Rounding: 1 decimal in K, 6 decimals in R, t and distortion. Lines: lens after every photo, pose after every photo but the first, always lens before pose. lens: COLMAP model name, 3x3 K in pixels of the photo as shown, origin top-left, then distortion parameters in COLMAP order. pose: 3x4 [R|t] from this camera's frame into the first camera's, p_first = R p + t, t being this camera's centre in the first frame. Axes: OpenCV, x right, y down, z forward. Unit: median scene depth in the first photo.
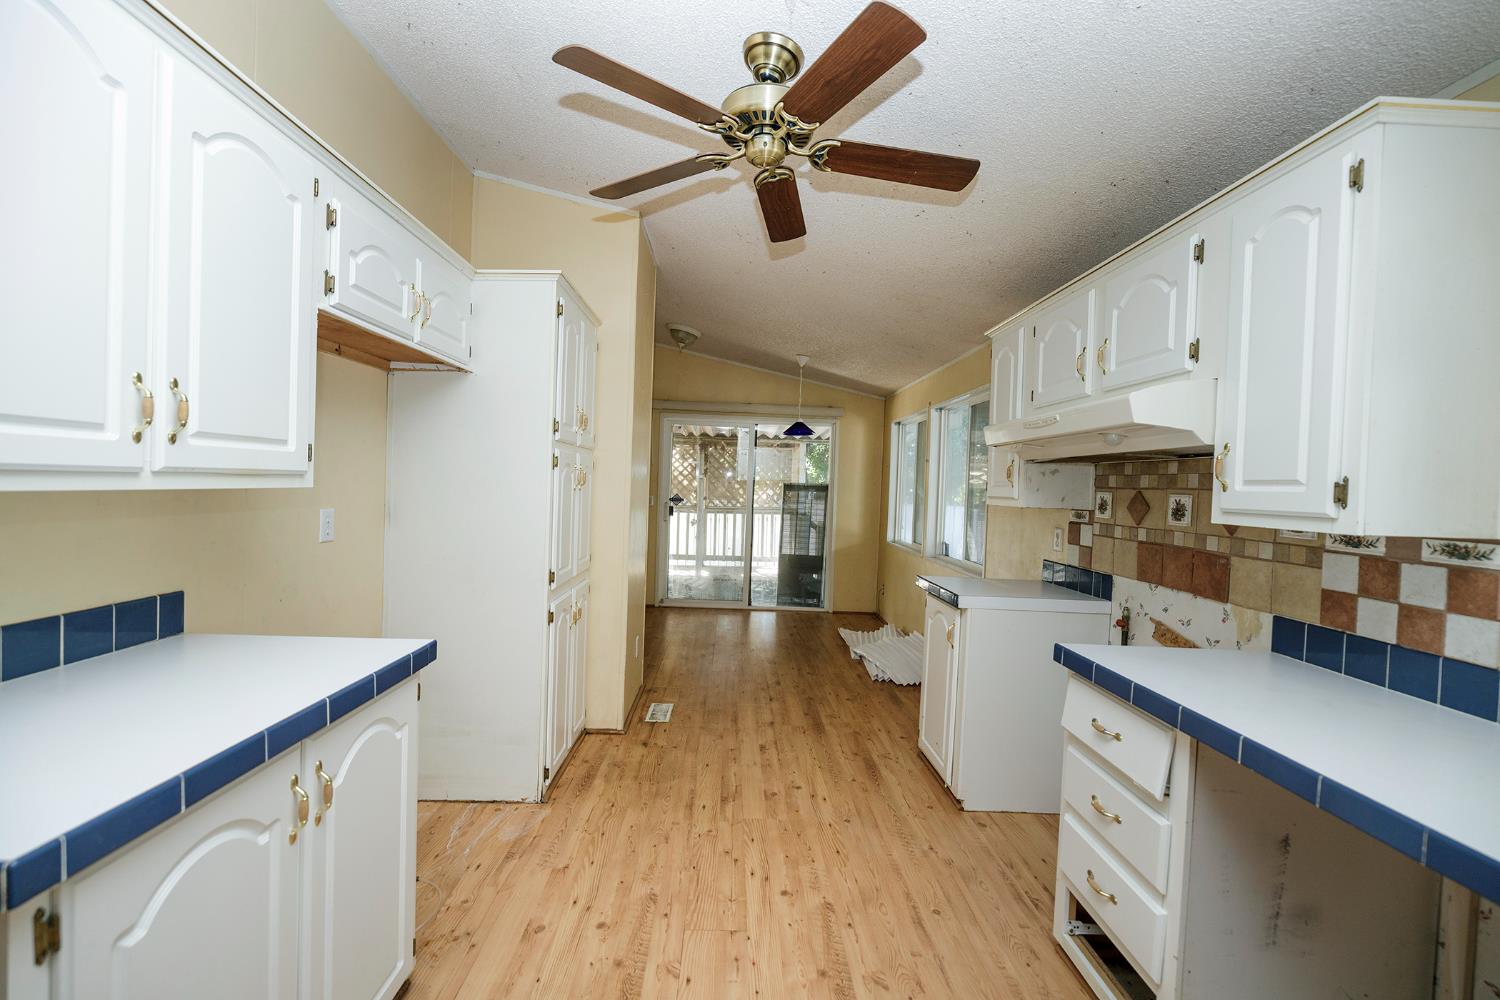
lens RADIAL K [[628.8, 0, 741.3], [0, 628.8, 495.5], [0, 0, 1]] dist [-0.000381, 0.000121]
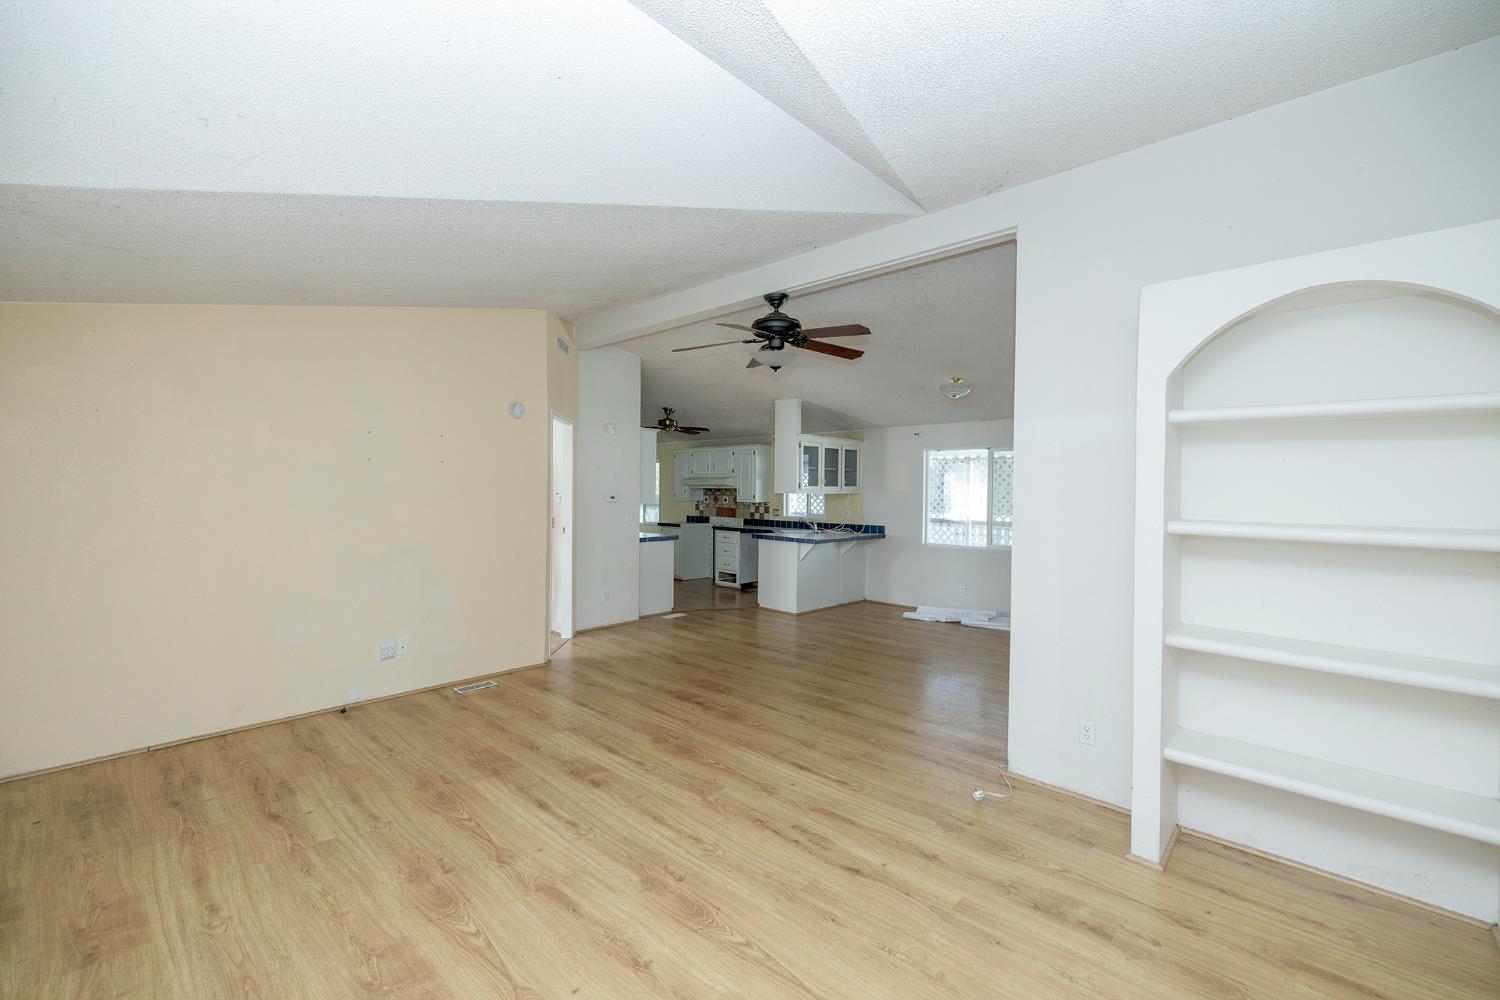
lens RADIAL K [[624.8, 0, 744.3], [0, 624.8, 496.7], [0, 0, 1]] dist [-0.001064, 0.000392]
pose [[0.691154, -0.038048, 0.721705, -2.490338], [0.029969, 0.999263, 0.023980, -0.103780], [-0.722086, 0.005055, 0.691785, -2.246927]]
